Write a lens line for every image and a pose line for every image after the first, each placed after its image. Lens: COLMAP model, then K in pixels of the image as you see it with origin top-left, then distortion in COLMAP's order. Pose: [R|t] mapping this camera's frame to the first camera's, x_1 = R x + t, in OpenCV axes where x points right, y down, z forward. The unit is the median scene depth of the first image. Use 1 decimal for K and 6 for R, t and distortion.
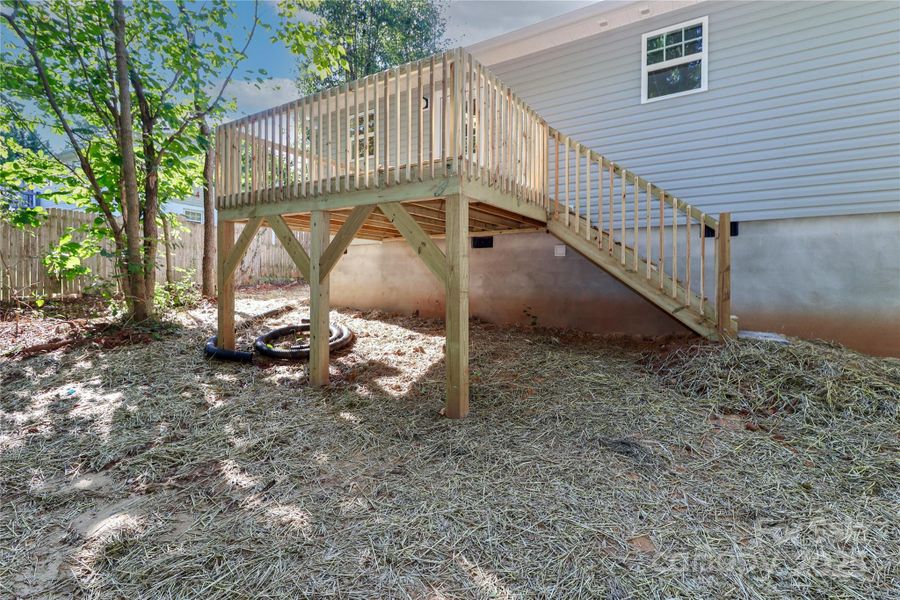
lens RADIAL K [[417.4, 0, 459.0], [0, 417.4, 288.4], [0, 0, 1]] dist [0.001163, -0.000898]
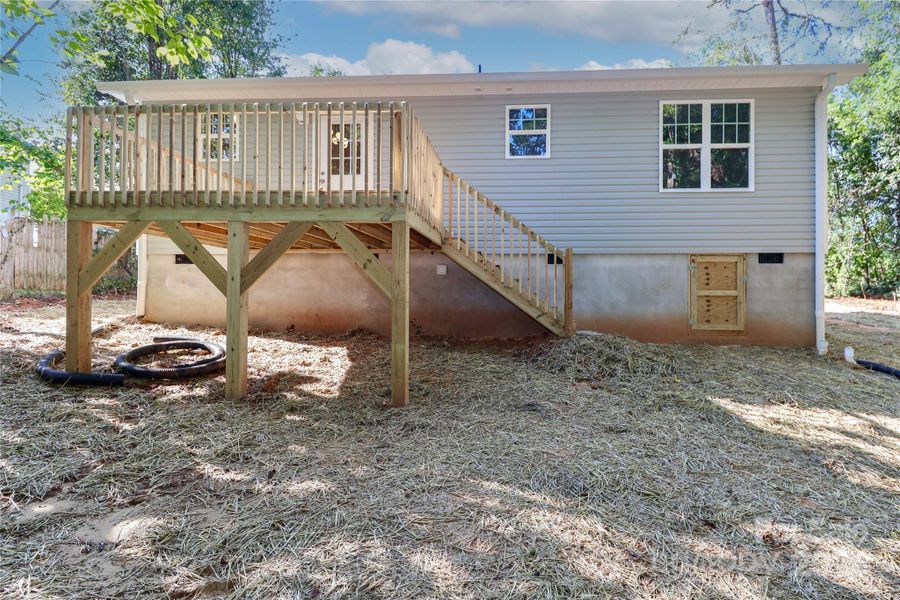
lens RADIAL K [[410.6, 0, 489.2], [0, 410.6, 301.7], [0, 0, 1]] dist [-0.001371, -0.000758]
pose [[0.889411, -0.000071, 0.457108, -0.236688], [0.003987, 0.999963, -0.007603, 0.013431], [-0.457091, 0.008584, 0.889379, -0.128473]]
